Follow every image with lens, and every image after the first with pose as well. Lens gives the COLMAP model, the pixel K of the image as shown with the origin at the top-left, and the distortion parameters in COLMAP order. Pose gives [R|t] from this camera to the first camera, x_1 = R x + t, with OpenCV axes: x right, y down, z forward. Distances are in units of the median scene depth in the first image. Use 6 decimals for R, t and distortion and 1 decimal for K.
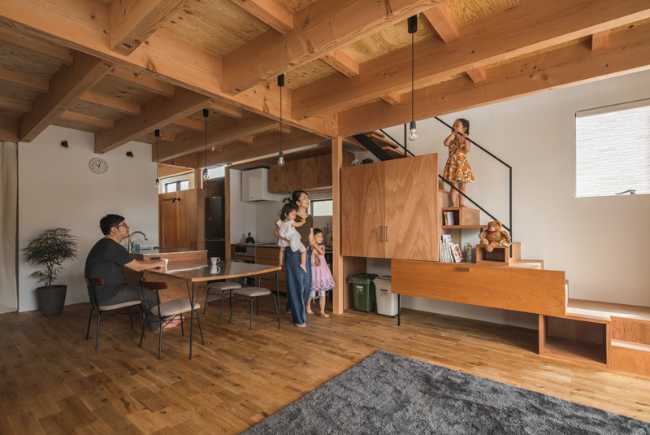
lens RADIAL K [[314.7, 0, 320.8], [0, 314.7, 229.4], [0, 0, 1]] dist [0.002897, -0.002213]
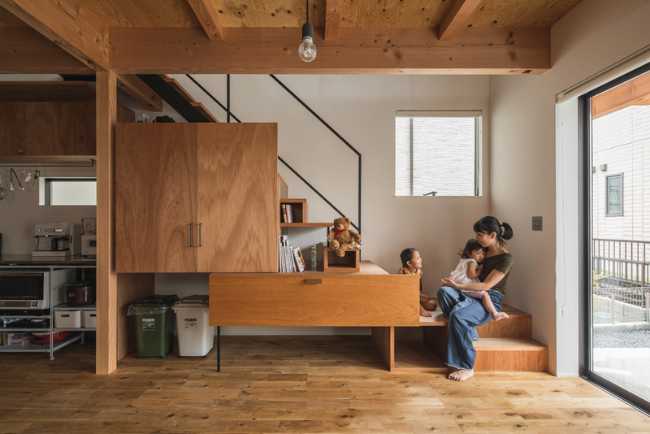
lens RADIAL K [[314.7, 0, 315.2], [0, 314.7, 224.9], [0, 0, 1]] dist [0.002897, -0.002213]
pose [[0.777653, 0.006347, 0.628661, -0.015297], [-0.001261, 0.999963, -0.008535, -0.001133], [-0.628692, 0.005845, 0.777632, 0.351723]]
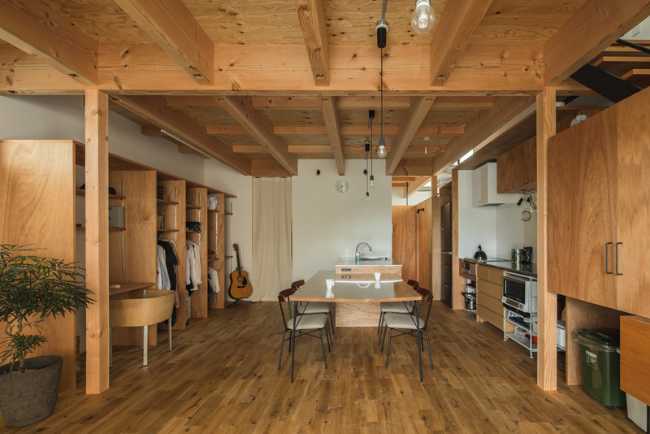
lens RADIAL K [[314.7, 0, 362.2], [0, 314.7, 238.8], [0, 0, 1]] dist [0.002897, -0.002213]
pose [[0.645485, 0.005946, -0.763749, 0.326599], [-0.004270, 0.999982, 0.004177, -0.015121], [0.763761, 0.000565, 0.645499, 0.415575]]
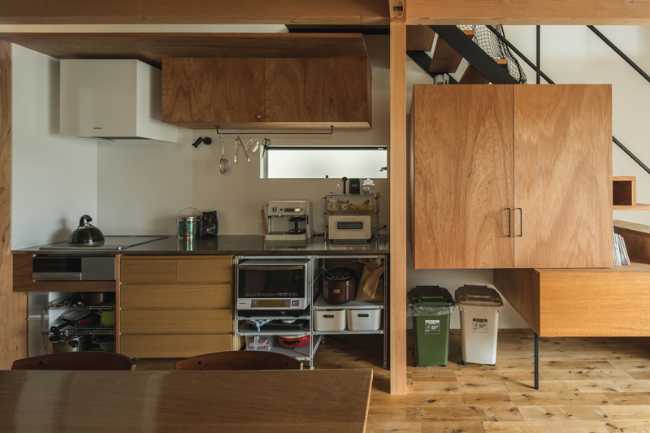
lens RADIAL K [[314.7, 0, 401.0], [0, 314.7, 179.0], [0, 0, 1]] dist [0.002897, -0.002213]
pose [[0.773822, 0.006564, 0.633369, -0.286211], [0.000975, 0.999933, -0.011555, -0.053159], [-0.633402, 0.009560, 0.773764, 0.730981]]
